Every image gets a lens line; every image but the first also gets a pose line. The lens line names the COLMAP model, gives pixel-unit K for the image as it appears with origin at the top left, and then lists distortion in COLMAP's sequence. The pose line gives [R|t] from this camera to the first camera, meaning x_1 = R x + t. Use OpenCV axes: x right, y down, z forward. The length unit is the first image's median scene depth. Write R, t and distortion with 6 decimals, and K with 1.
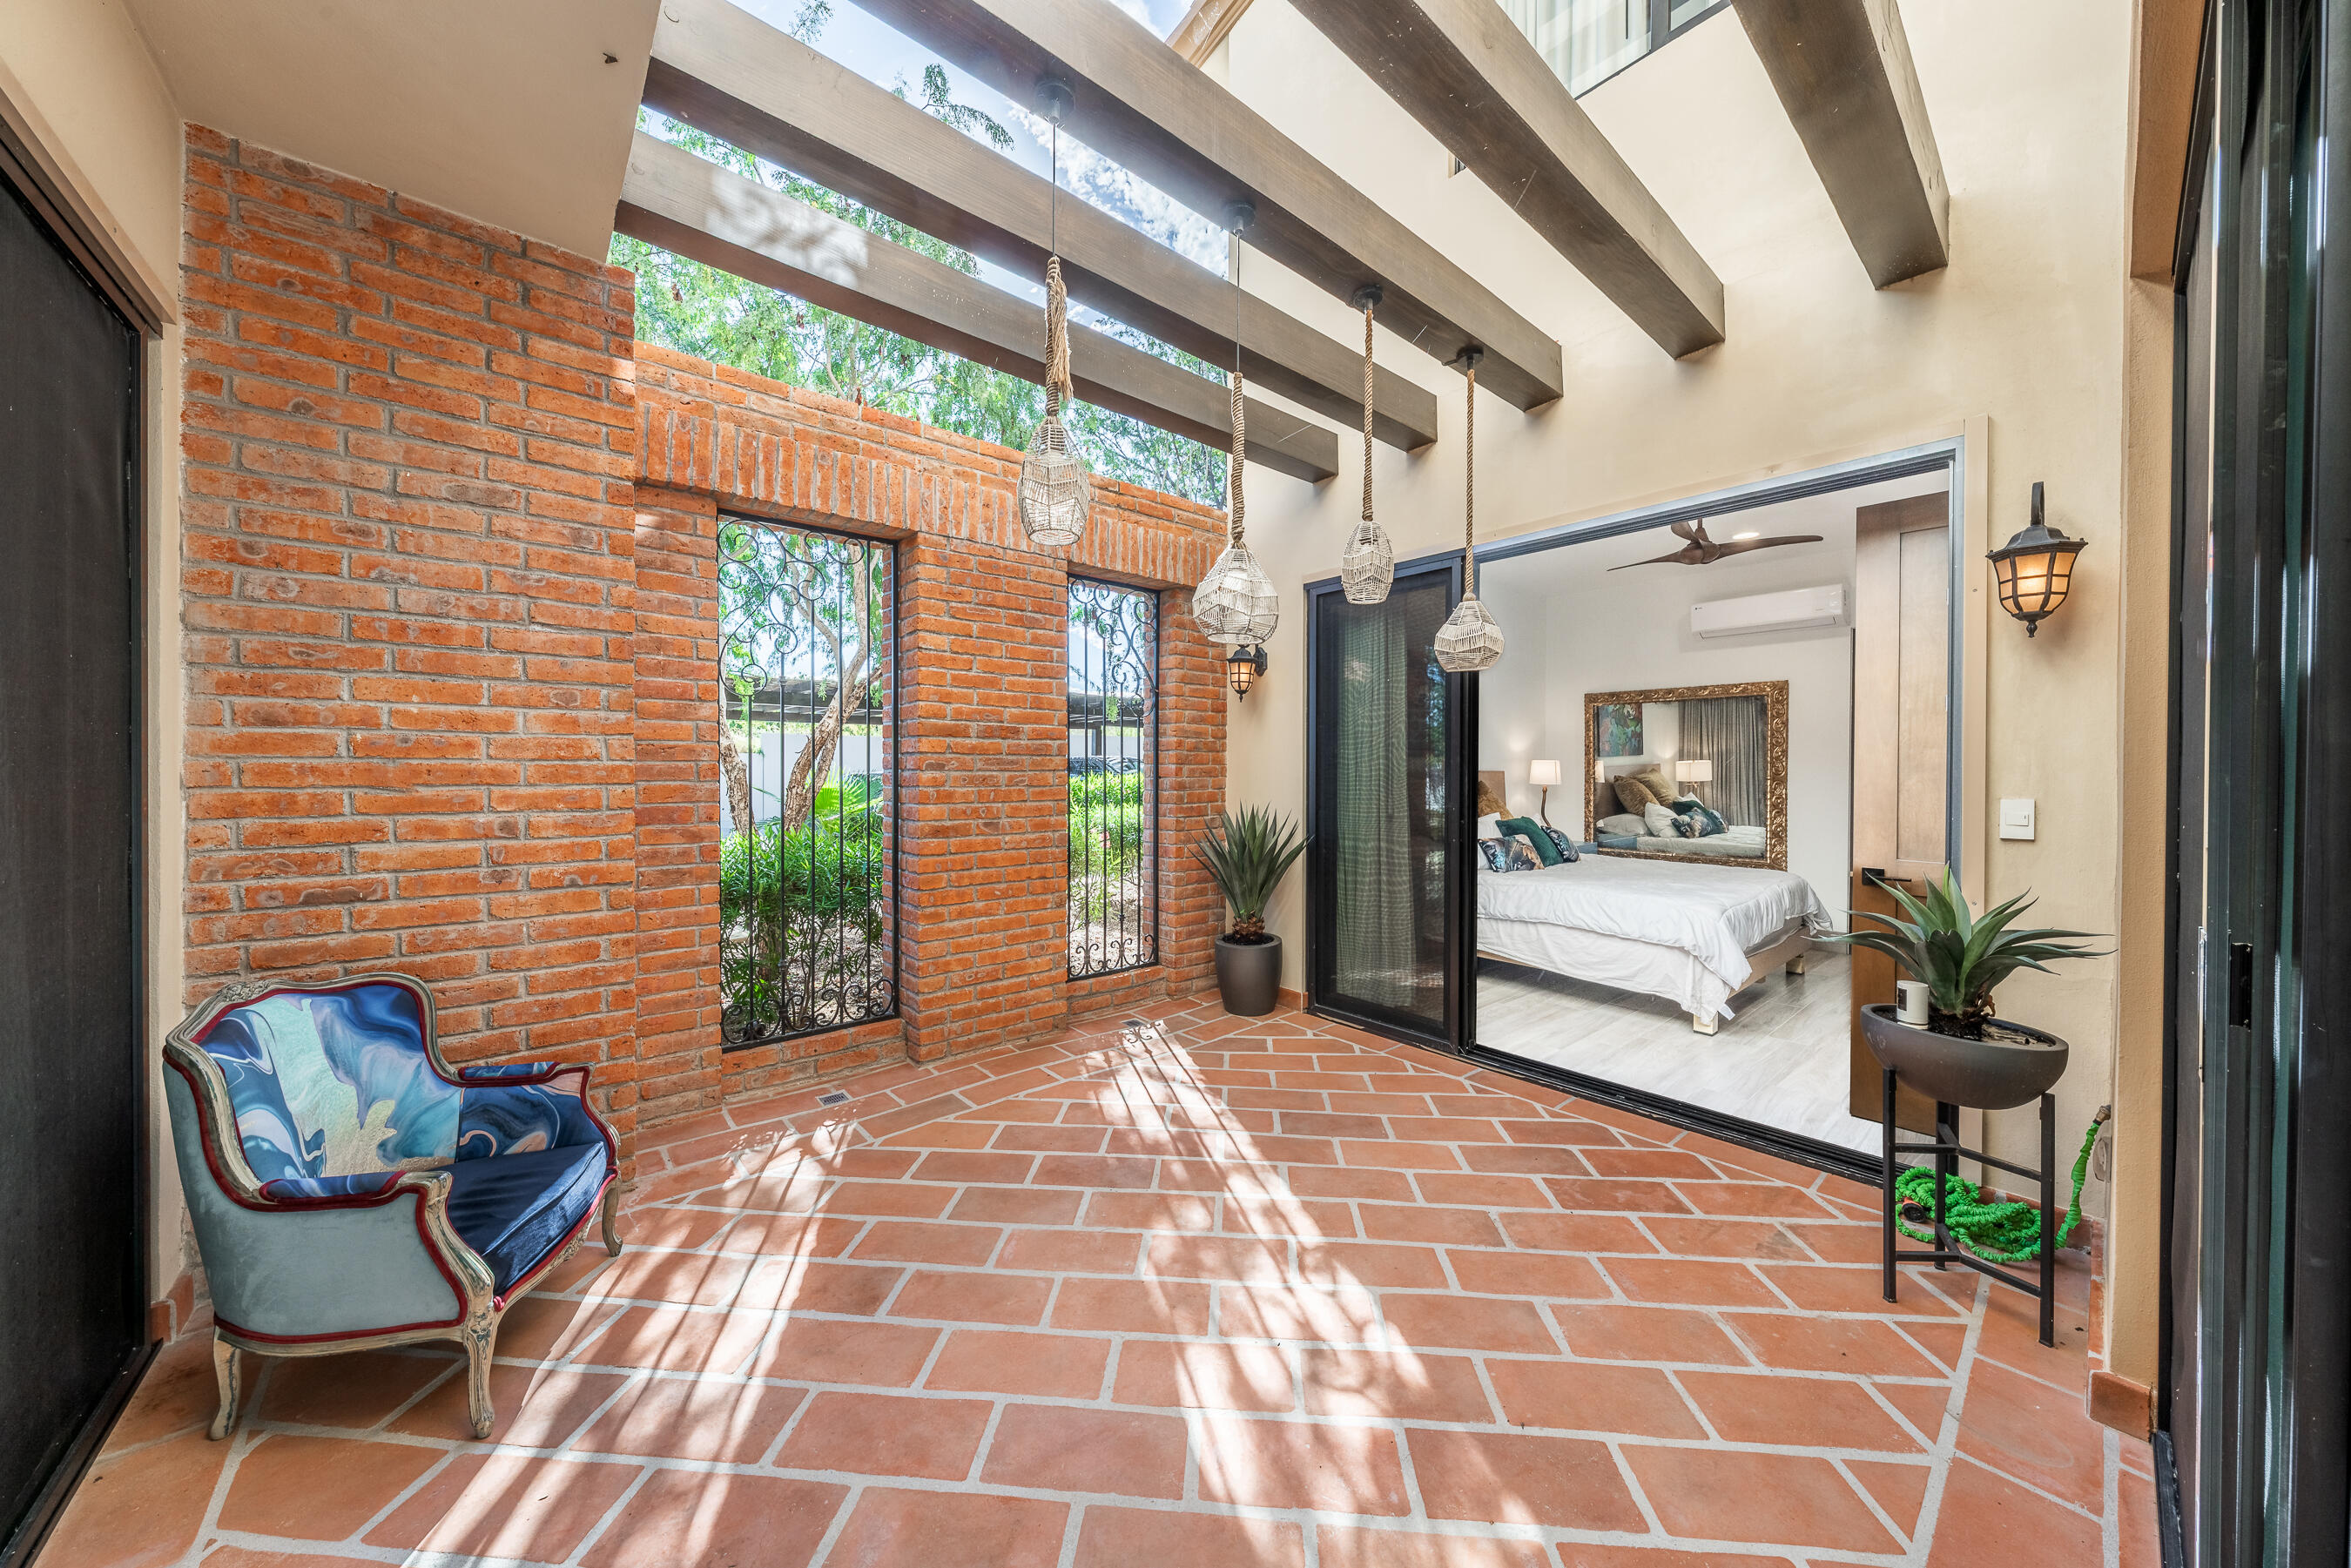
lens RADIAL K [[793.6, 0, 1169.3], [0, 793.6, 776.4], [0, 0, 1]] dist [-0.000036, -0.000051]
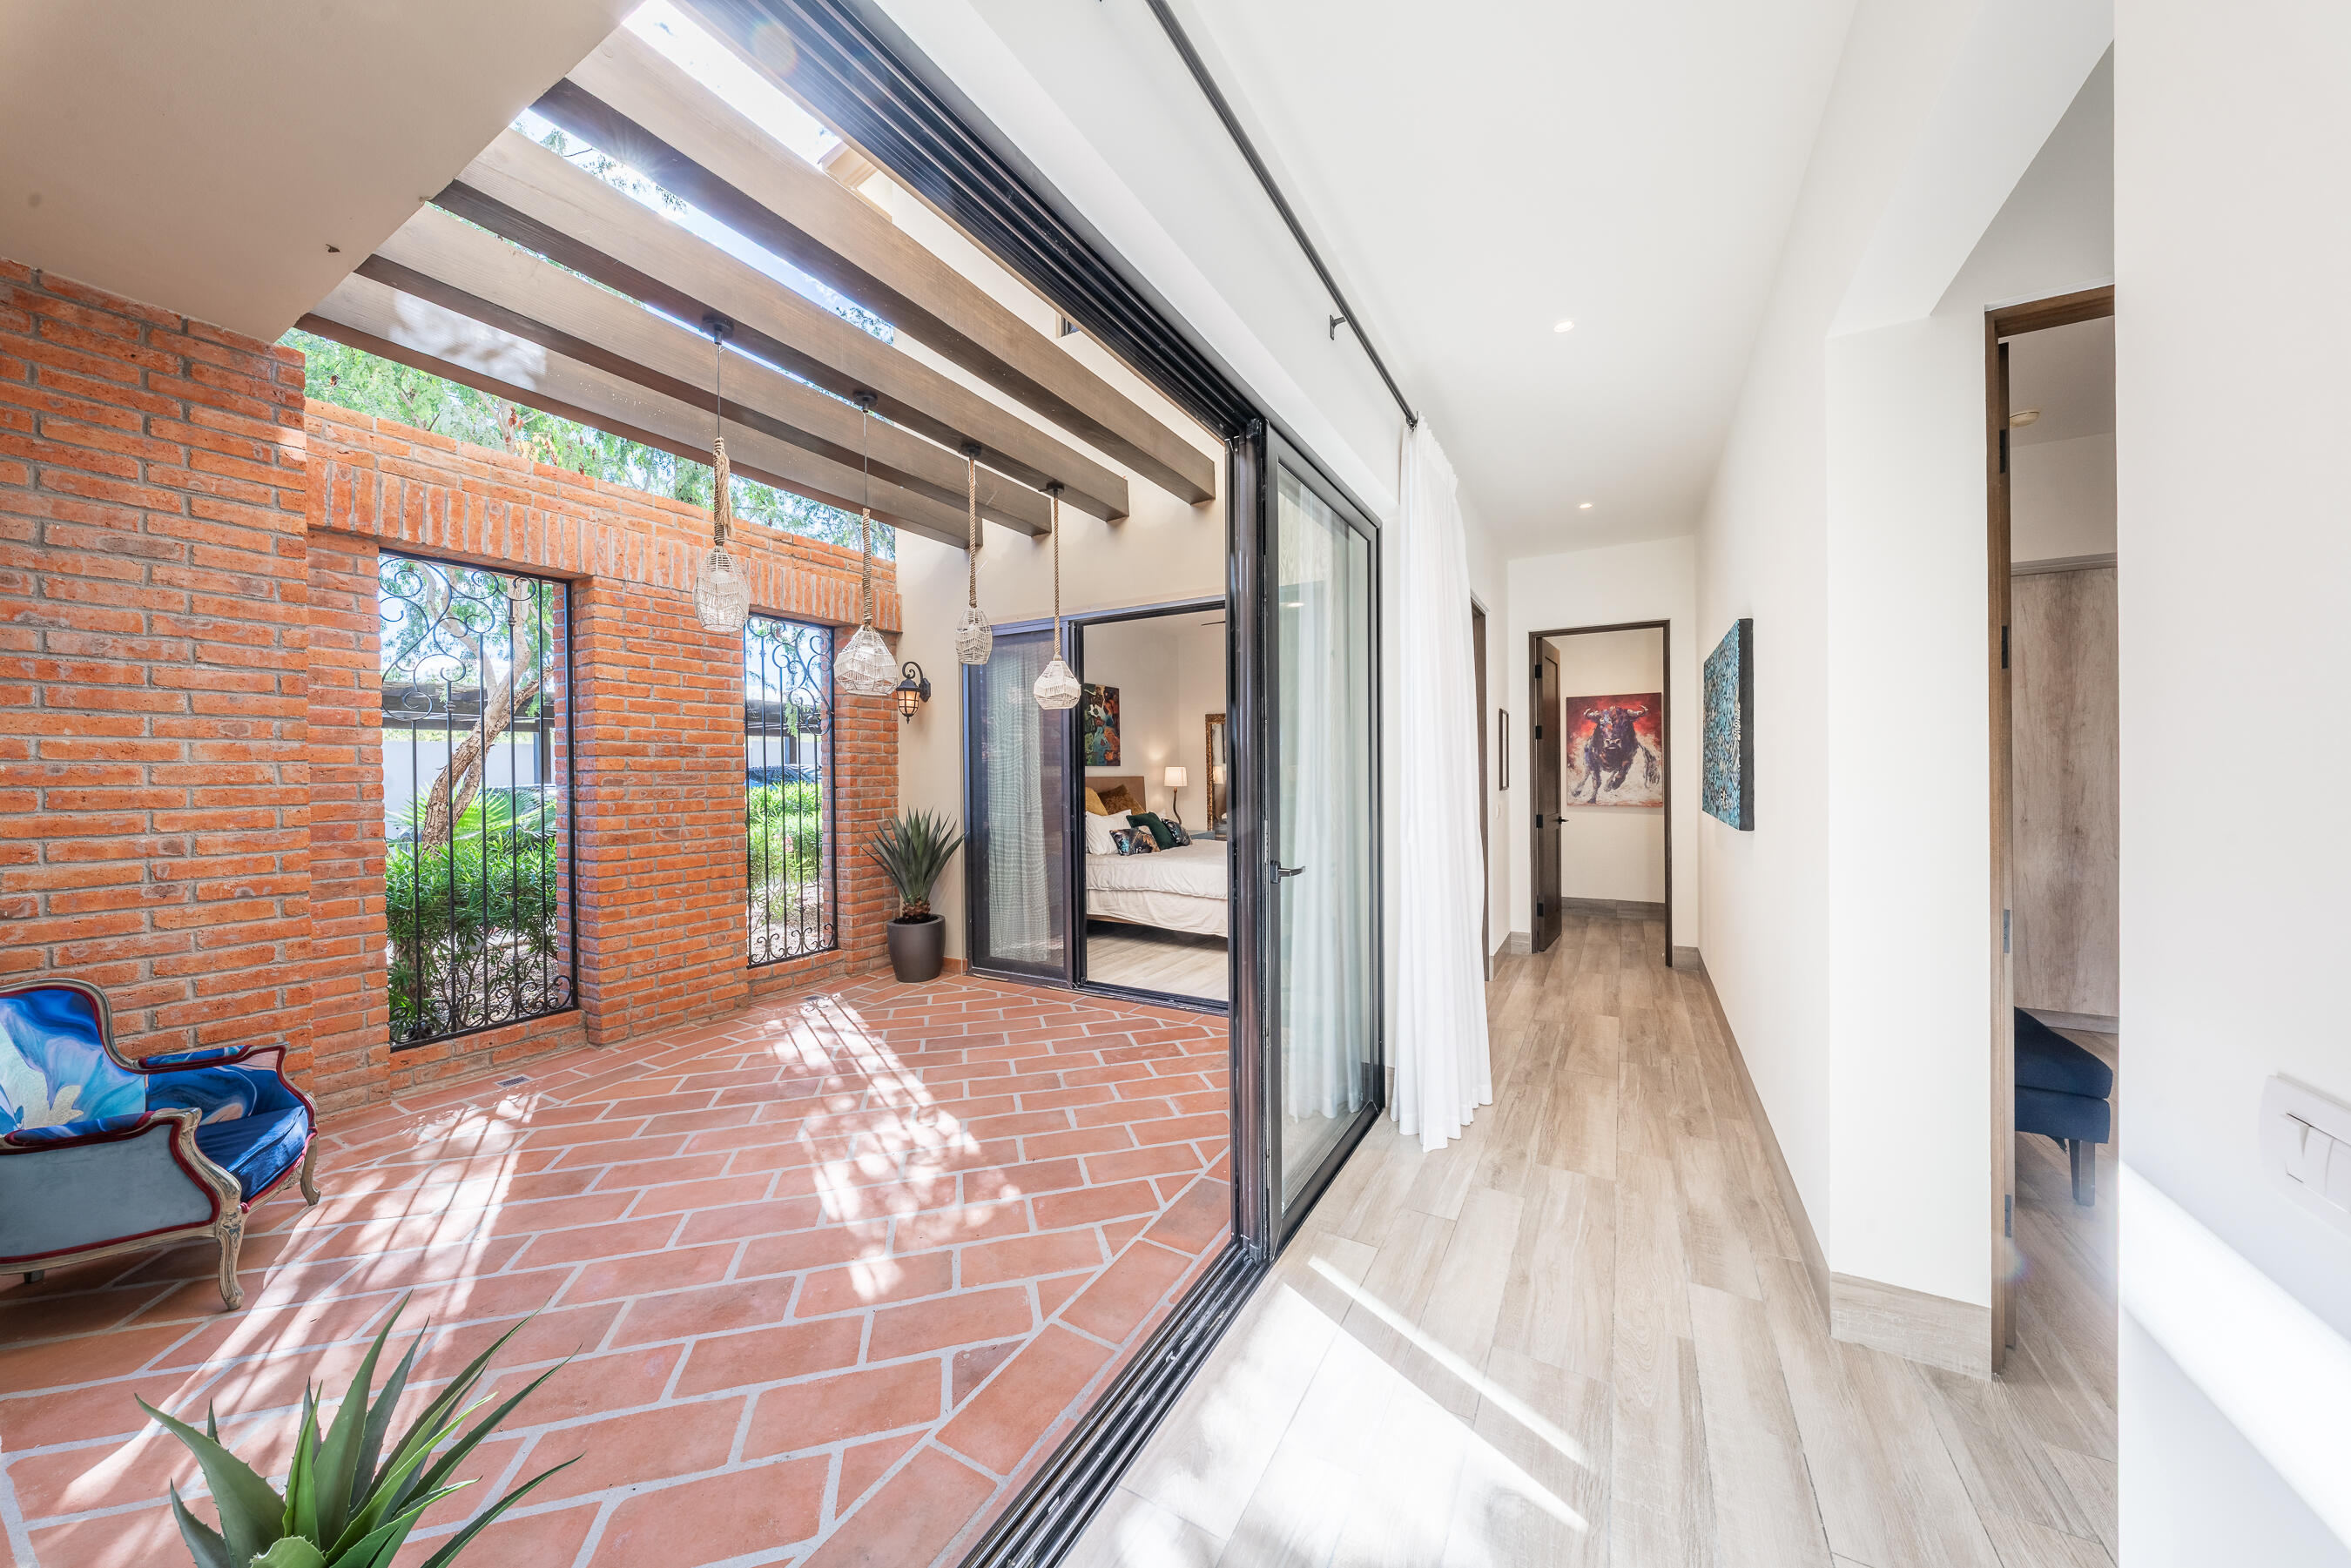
lens RADIAL K [[790.9, 0, 1165.8], [0, 790.9, 774.9], [0, 0, 1]] dist [-0.007847, 0.001563]
pose [[0.941743, -0.013995, 0.336043, 0.088619], [0.016278, 0.999860, -0.003976, -0.007673], [-0.335940, 0.009214, 0.941838, -0.413168]]
